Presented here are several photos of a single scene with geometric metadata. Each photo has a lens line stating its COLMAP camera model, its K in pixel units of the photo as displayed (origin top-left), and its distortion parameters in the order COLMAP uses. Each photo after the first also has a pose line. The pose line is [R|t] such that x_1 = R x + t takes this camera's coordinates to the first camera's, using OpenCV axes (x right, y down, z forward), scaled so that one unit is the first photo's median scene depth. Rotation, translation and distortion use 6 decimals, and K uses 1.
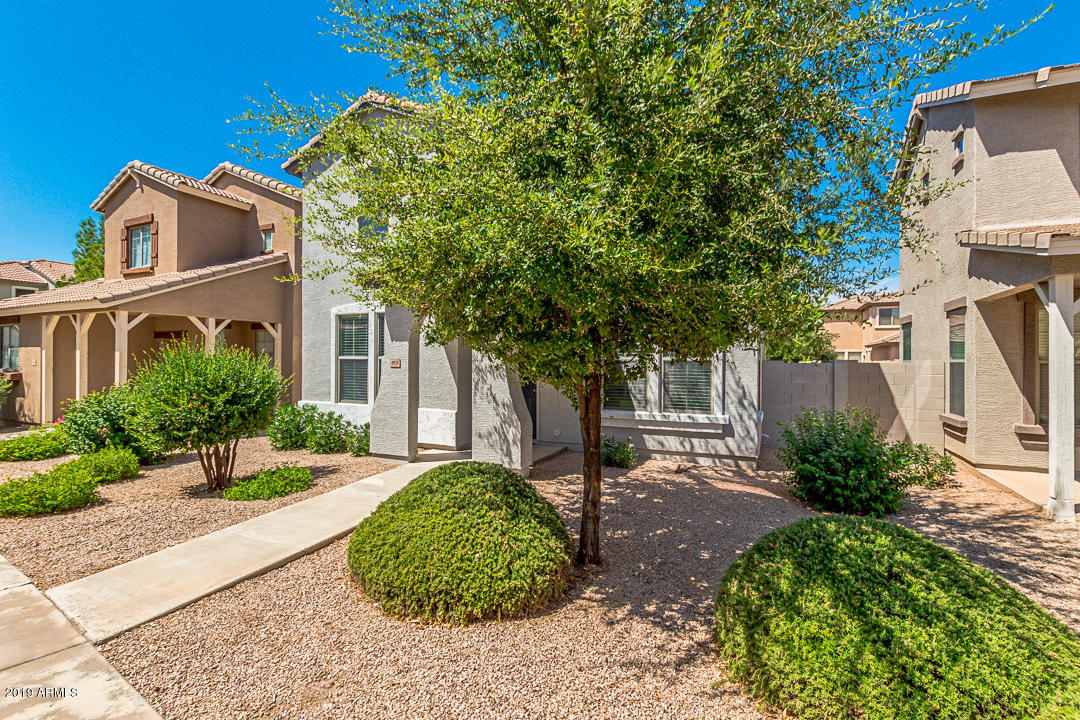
lens RADIAL K [[496.3, 0, 545.0], [0, 496.3, 360.1], [0, 0, 1]] dist [0.005391, -0.002014]
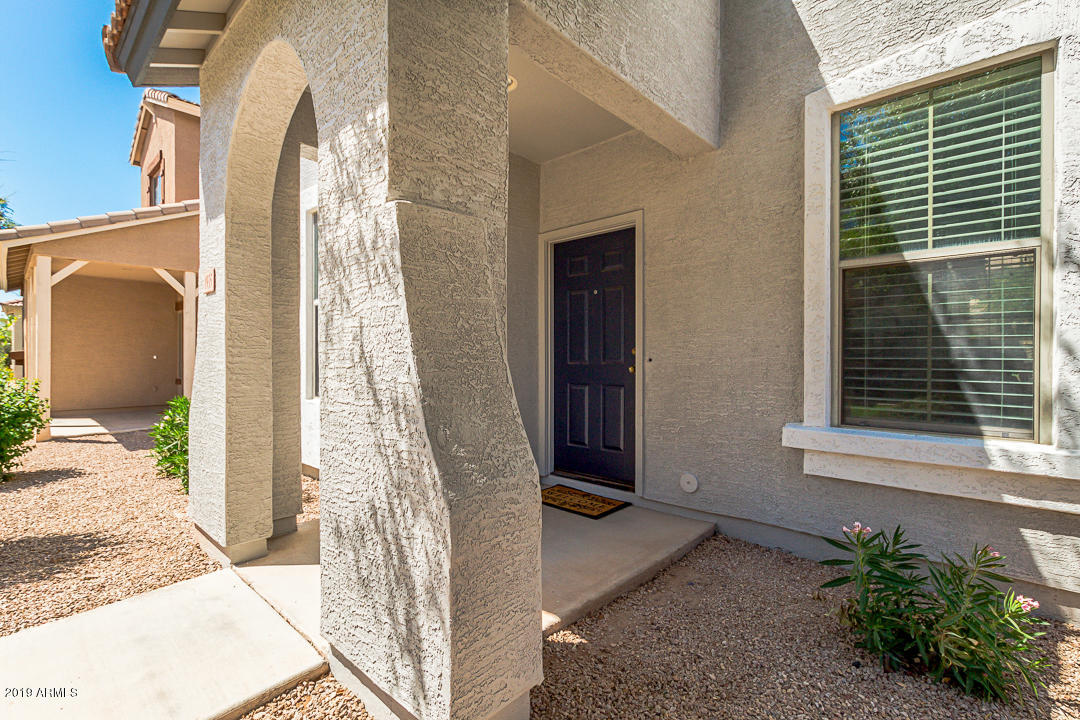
lens RADIAL K [[496.3, 0, 535.9], [0, 496.3, 358.8], [0, 0, 1]] dist [0.005391, -0.002014]
pose [[0.951189, -0.004290, -0.308578, 0.035215], [0.006356, 0.999964, 0.005693, 0.060206], [0.308542, -0.007376, 0.951182, 0.716424]]
